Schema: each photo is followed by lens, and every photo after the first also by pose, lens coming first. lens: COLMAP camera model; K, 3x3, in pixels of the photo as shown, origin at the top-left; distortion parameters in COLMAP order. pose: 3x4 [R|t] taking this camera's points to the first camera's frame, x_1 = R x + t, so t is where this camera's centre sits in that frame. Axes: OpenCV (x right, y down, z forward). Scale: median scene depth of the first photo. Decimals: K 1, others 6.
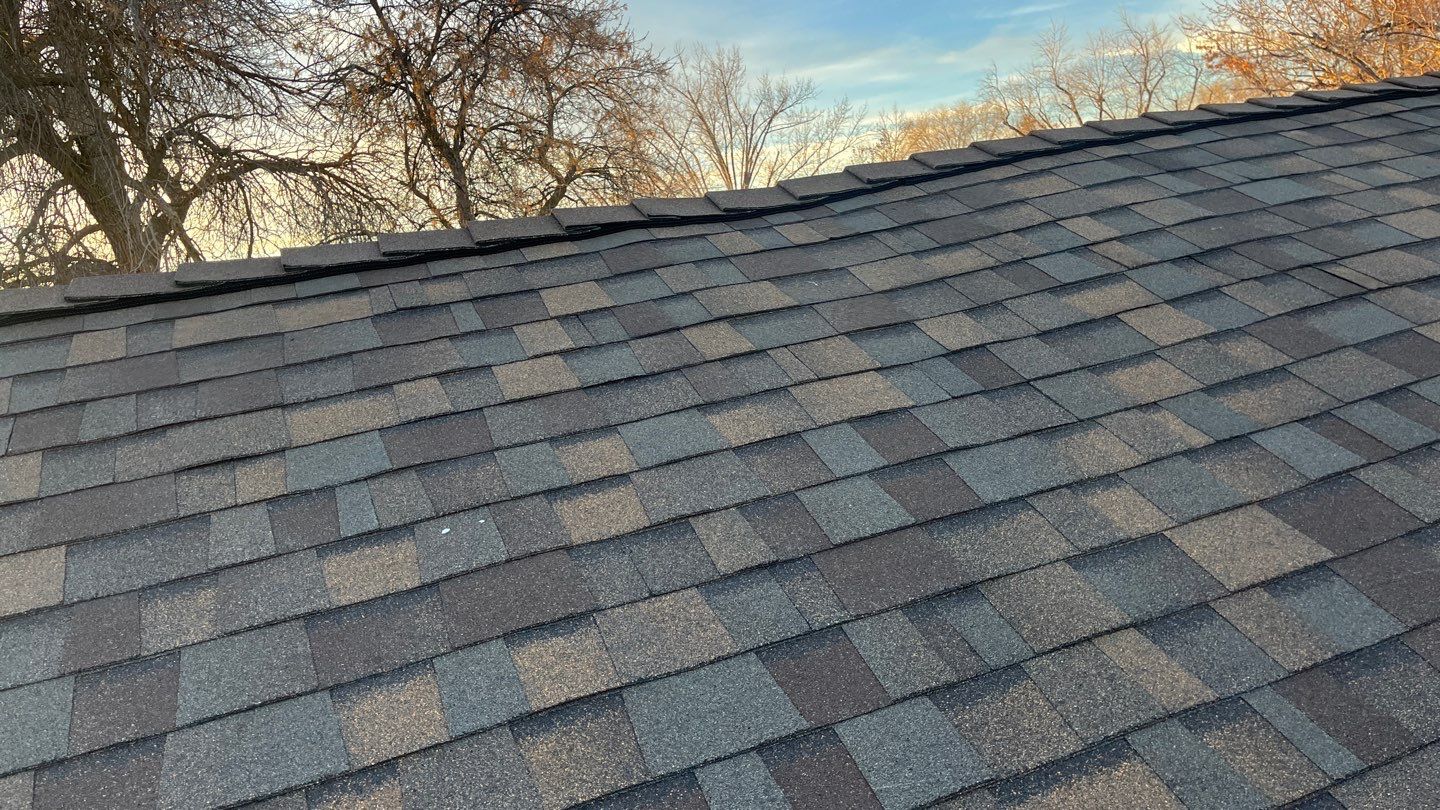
lens RADIAL K [[1079.1, 0, 720.0], [0, 1079.1, 405.0], [0, 0, 1]] dist [0.075307, -0.105992]
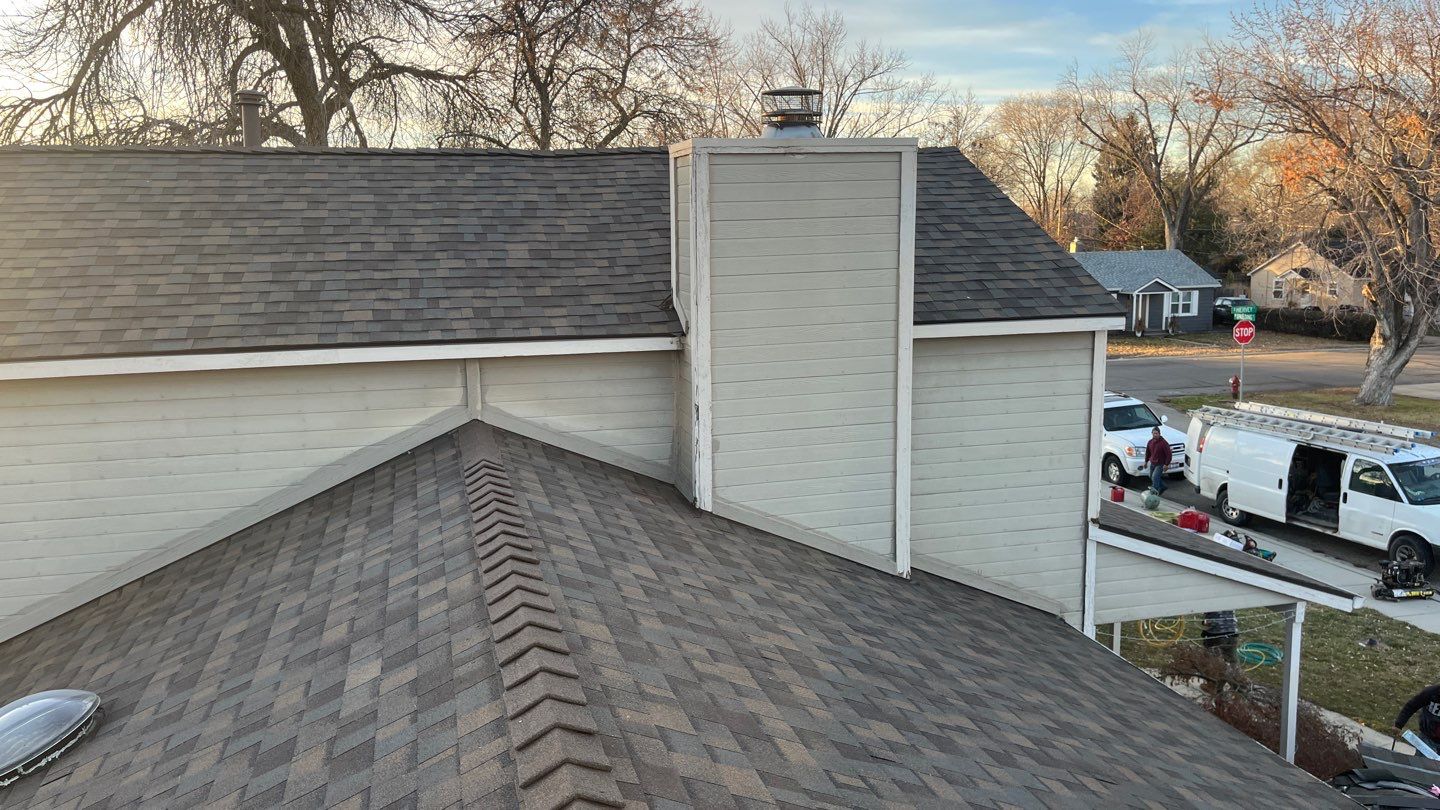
lens RADIAL K [[1079.5, 0, 712.4], [0, 1079.5, 383.6], [0, 0, 1]] dist [0.079041, -0.108526]
pose [[0.981880, 0.170970, -0.081738, 0.131520], [-0.168058, 0.984911, 0.041311, 0.042284], [0.087567, -0.026826, 0.995797, -0.336038]]
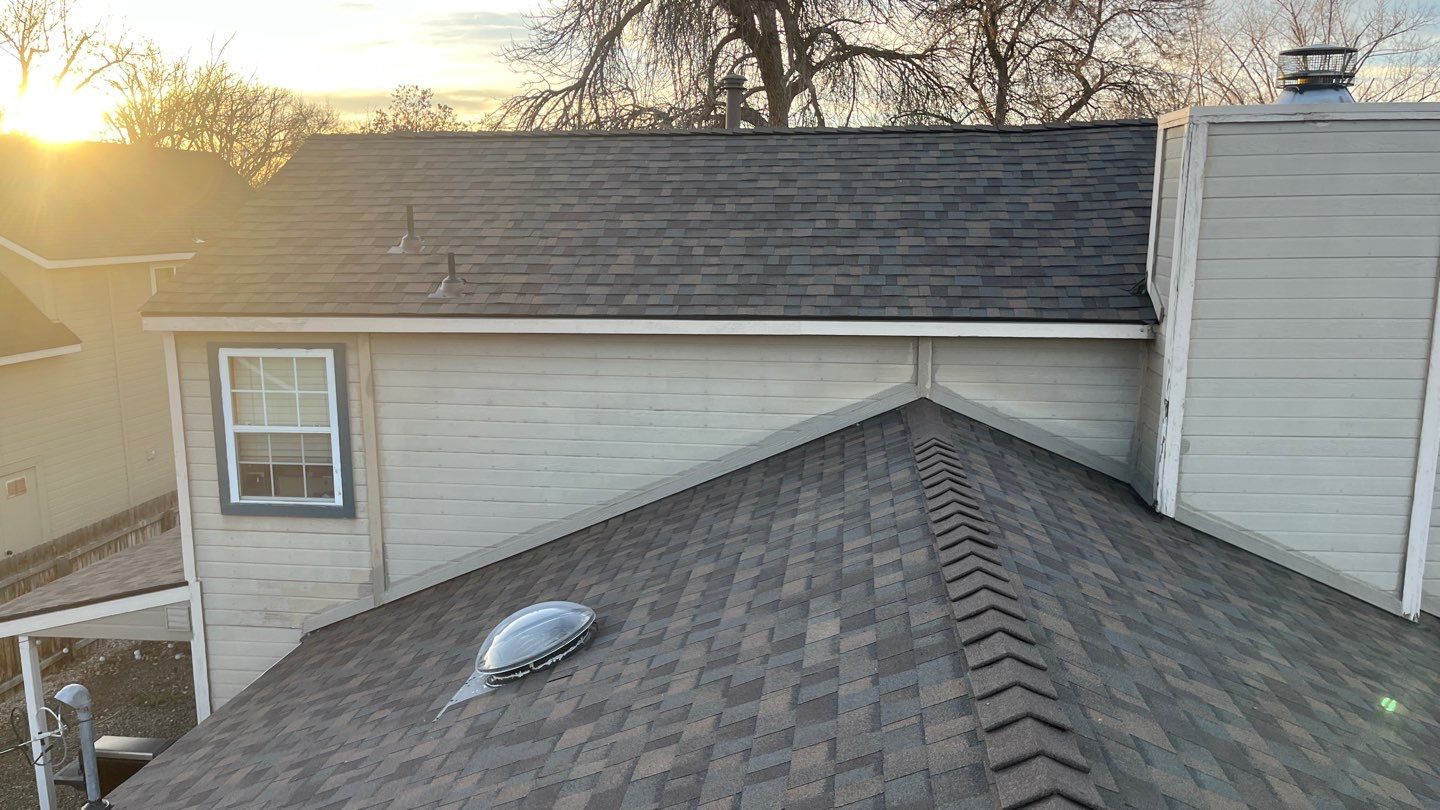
lens RADIAL K [[1079.1, 0, 720.0], [0, 1079.1, 405.0], [0, 0, 1]] dist [0.075307, -0.105992]
pose [[0.867610, 0.249567, -0.430081, 0.123418], [-0.204736, 0.967502, 0.148403, 0.044965], [0.453141, -0.040703, 0.890509, -0.336723]]
